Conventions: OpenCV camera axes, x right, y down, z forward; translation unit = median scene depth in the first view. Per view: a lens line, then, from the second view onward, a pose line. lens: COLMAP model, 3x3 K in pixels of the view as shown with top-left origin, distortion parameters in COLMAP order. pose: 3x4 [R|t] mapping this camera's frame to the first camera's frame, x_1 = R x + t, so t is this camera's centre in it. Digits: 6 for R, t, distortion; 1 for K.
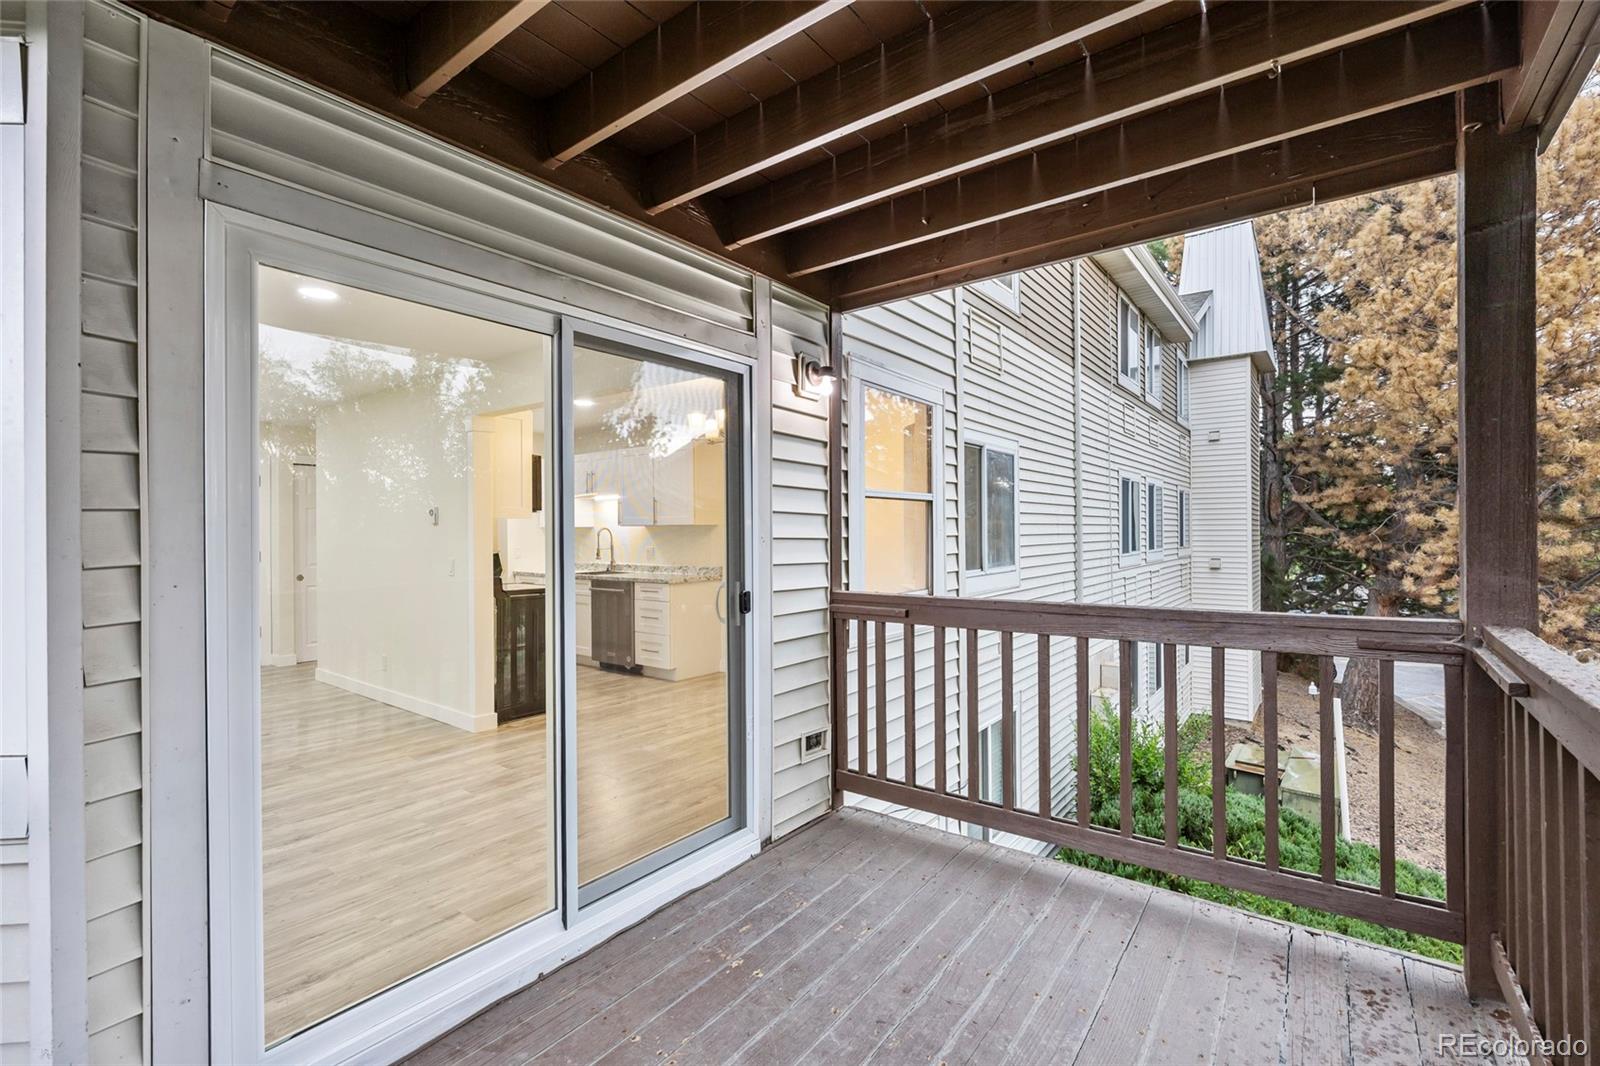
lens RADIAL K [[699.4, 0, 800.0], [0, 699.4, 533.0], [0, 0, 1]] dist [-0.000123, 0.000098]
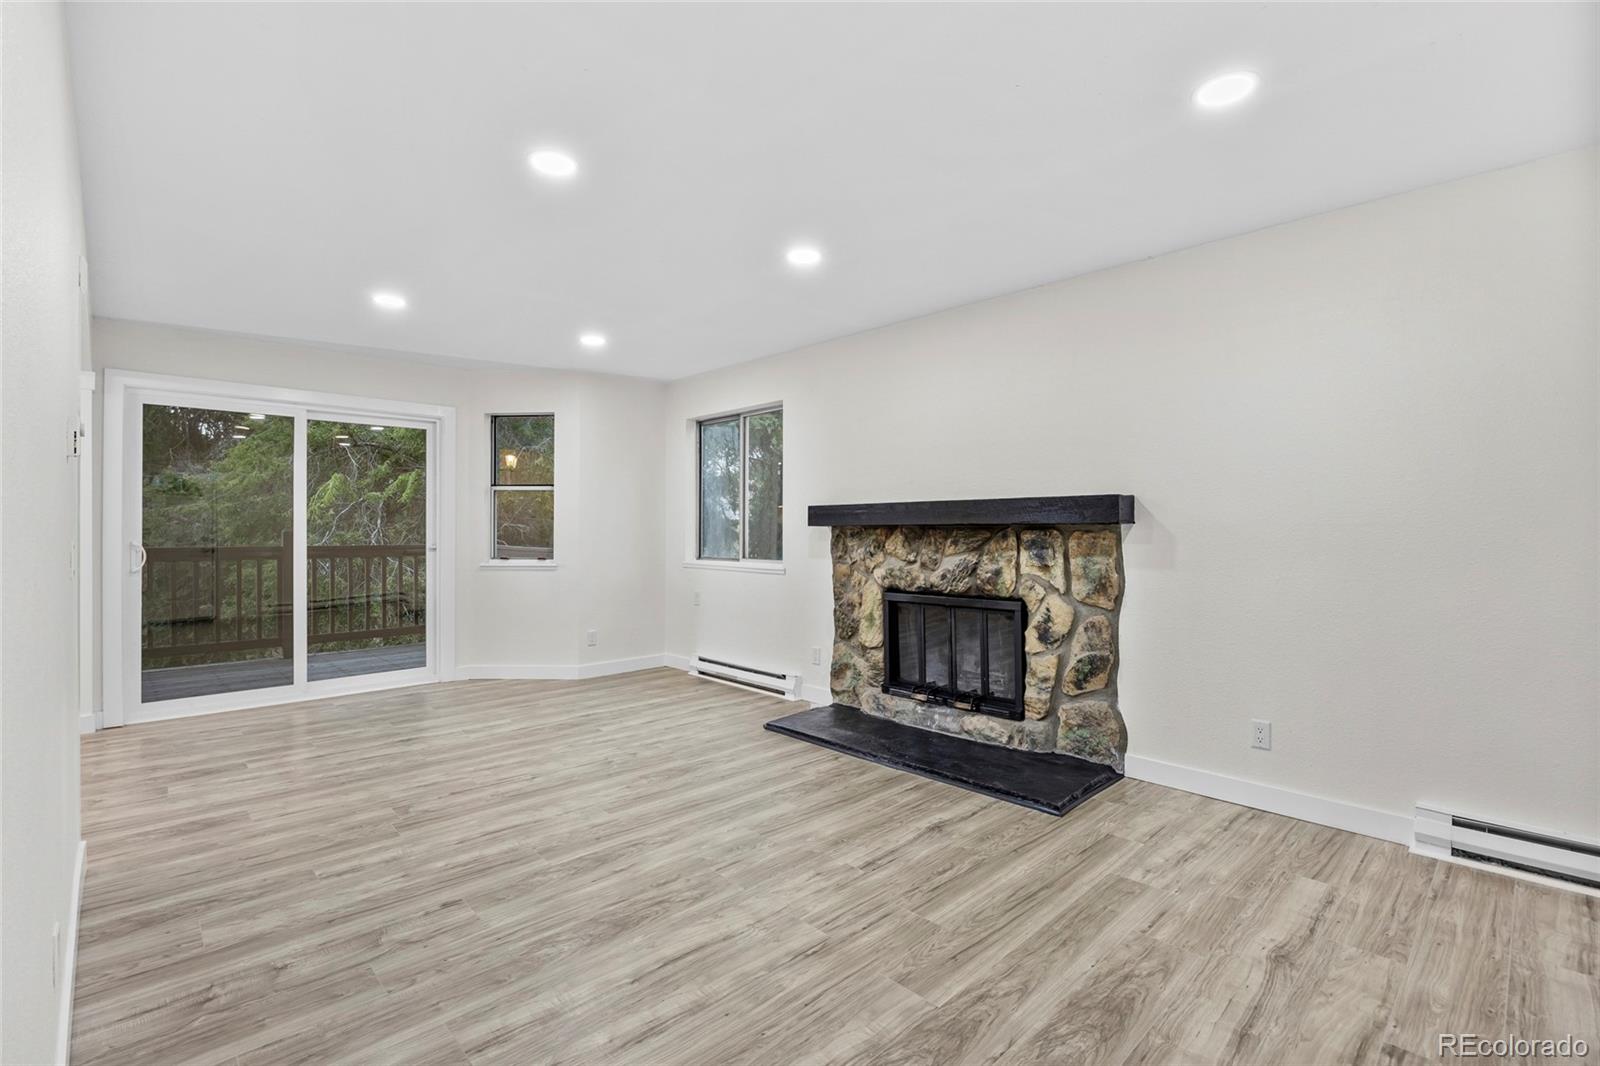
lens RADIAL K [[713.1, 0, 805.2], [0, 713.1, 530.3], [0, 0, 1]] dist [-0.011089, 0.000778]
pose [[-0.989250, 0.007269, 0.146050, -0.741733], [0.007288, 0.999973, -0.000404, 0.022986], [-0.146049, 0.000665, -0.989277, 0.991257]]
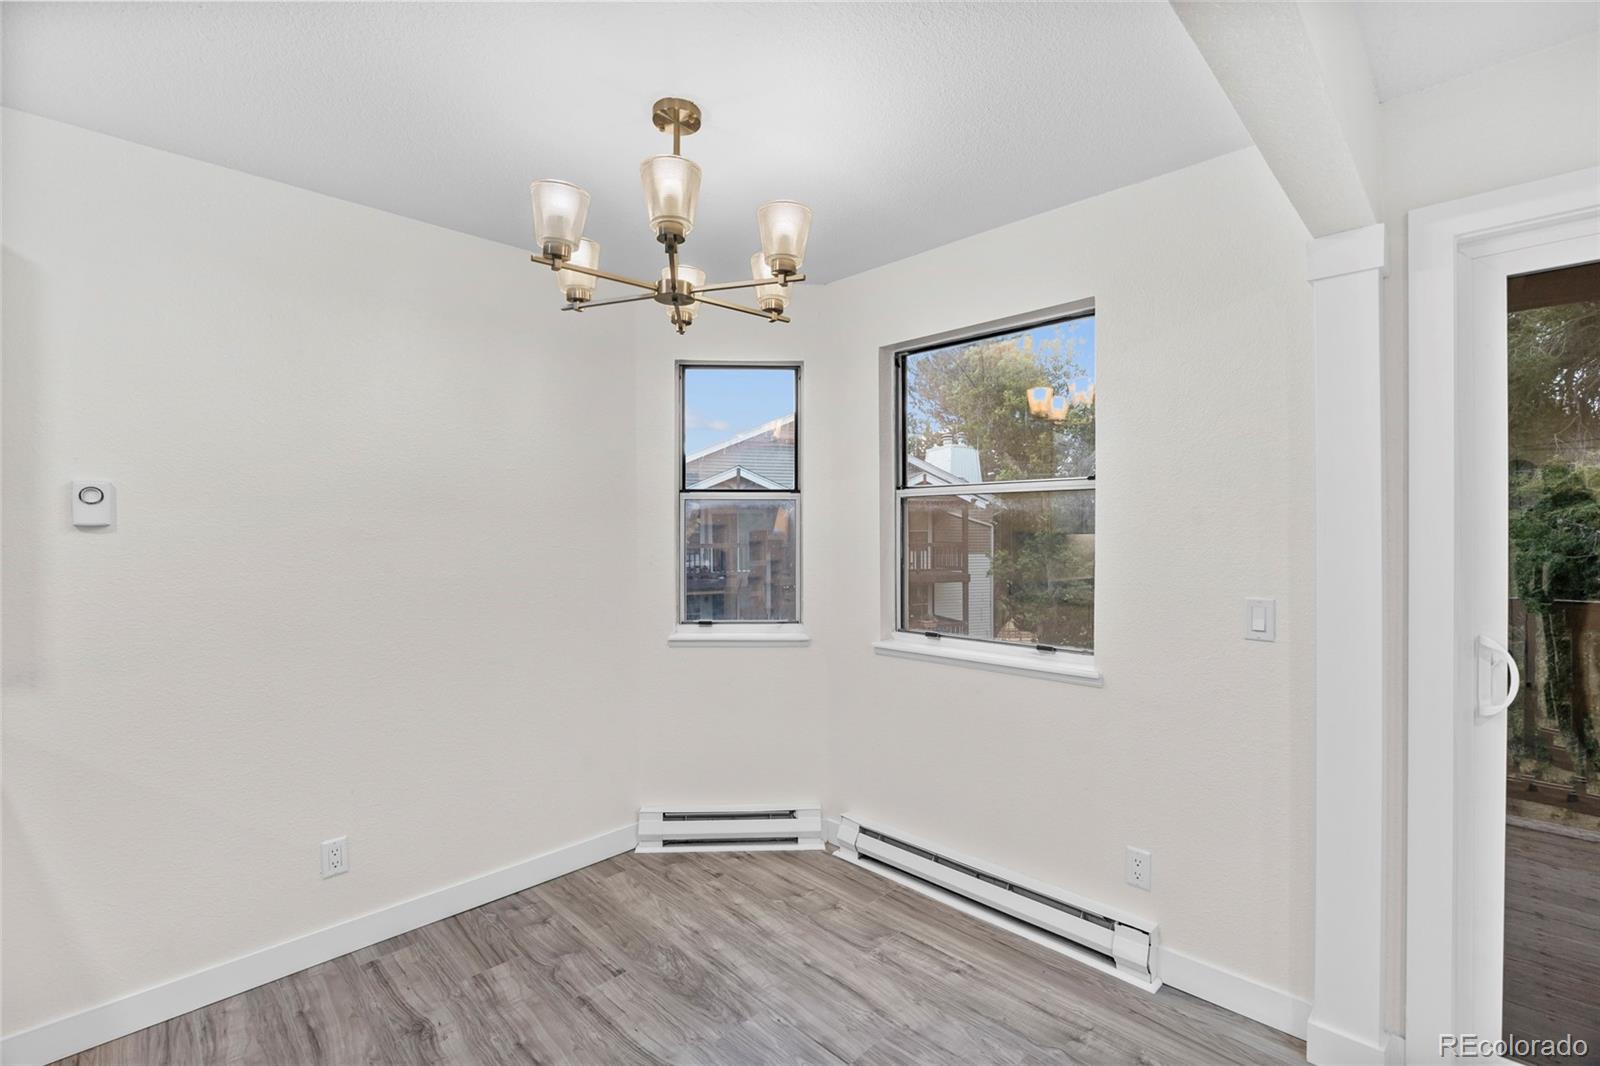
lens RADIAL K [[703.2, 0, 798.7], [0, 703.2, 529.4], [0, 0, 1]] dist [-0.011078, 0.000069]
pose [[0.133373, 0.006017, 0.991048, -0.318983], [0.001733, 0.999979, -0.006304, -0.008372], [-0.991064, 0.002558, 0.133359, 0.652016]]
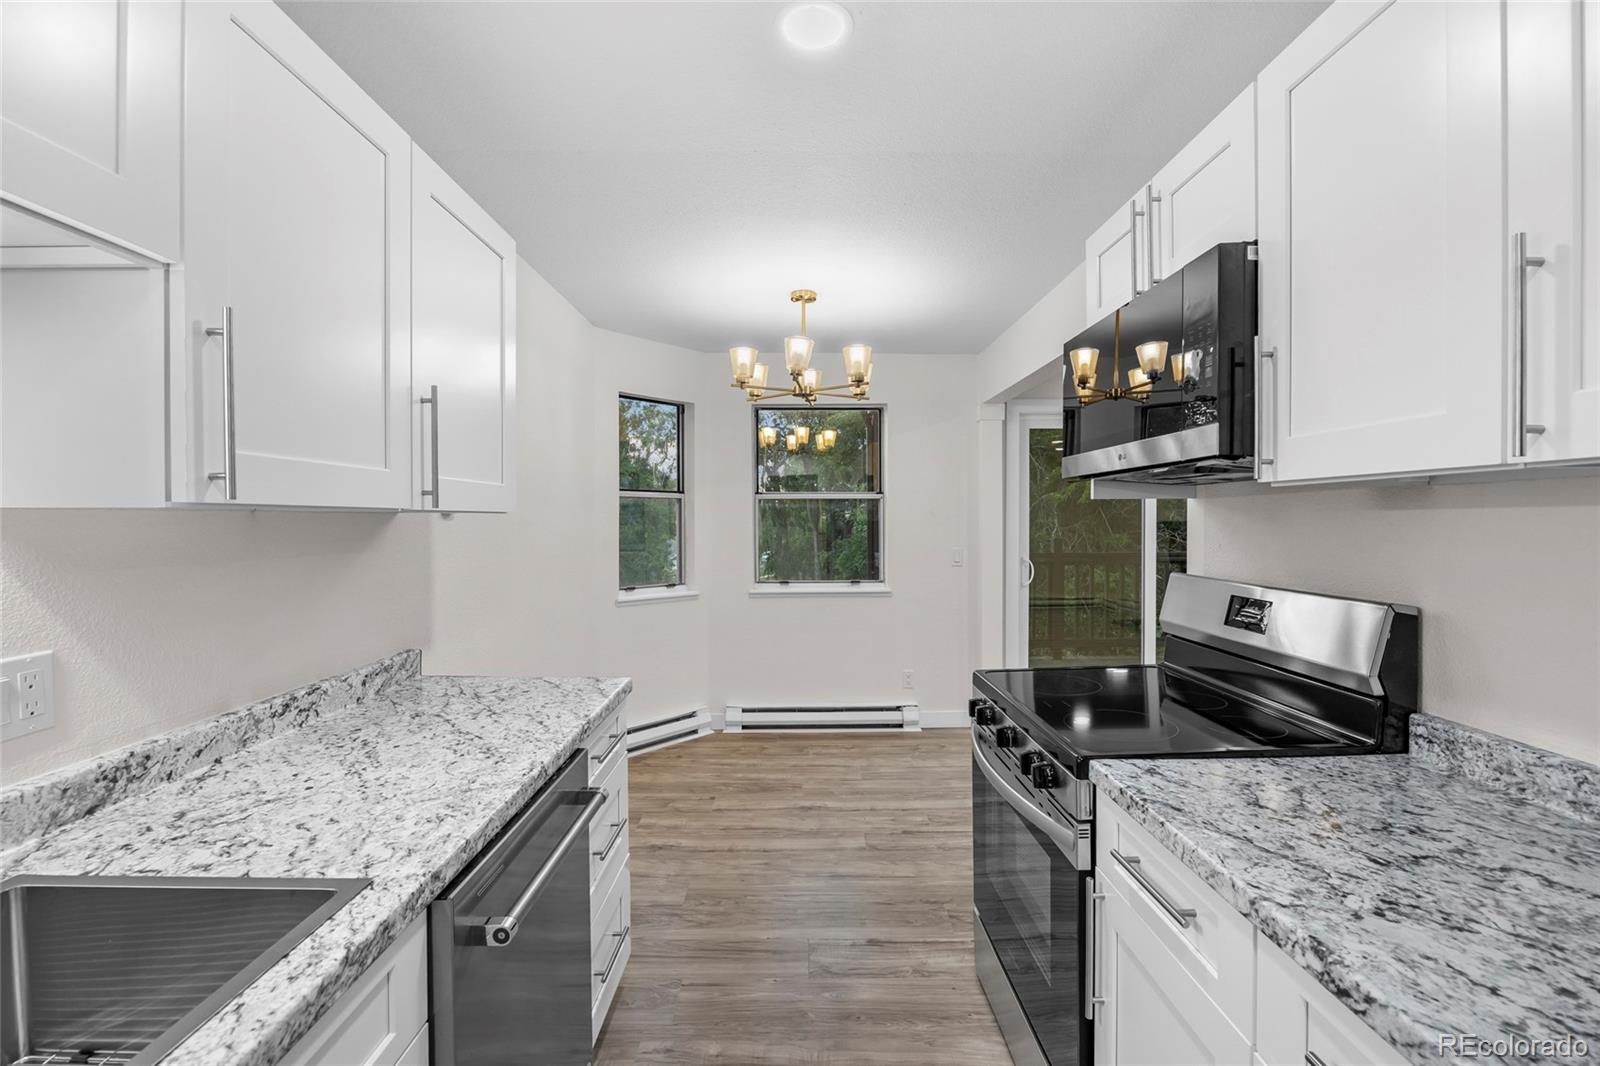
lens RADIAL K [[703.2, 0, 798.7], [0, 703.2, 529.4], [0, 0, 1]] dist [-0.011078, 0.000069]
pose [[-0.610618, -0.000954, 0.791925, -0.453957], [0.008983, 0.999927, 0.008131, -0.006375], [-0.791874, 0.012079, -0.610565, 1.039298]]
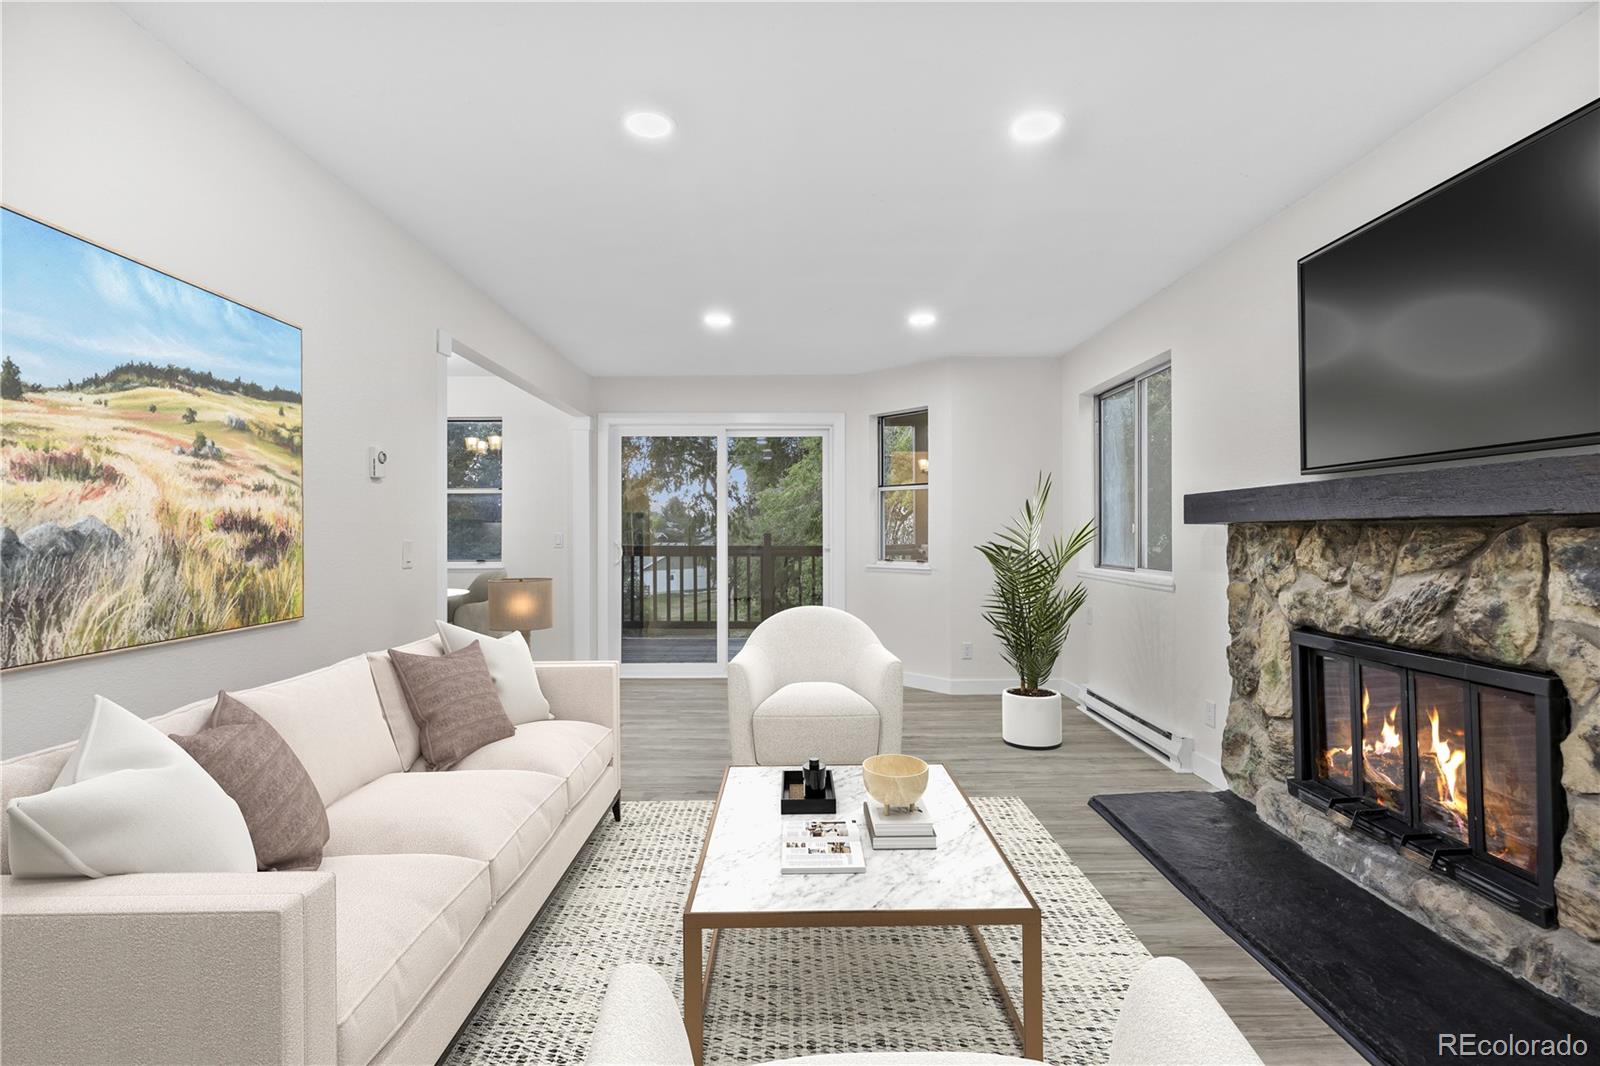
lens RADIAL K [[713.1, 0, 805.2], [0, 713.1, 530.3], [0, 0, 1]] dist [-0.011089, 0.000778]
pose [[-0.617391, 0.011688, 0.786570, -0.862015], [0.008708, 0.999930, -0.008024, 0.024469], [-0.786608, 0.001896, -0.617449, 0.796991]]
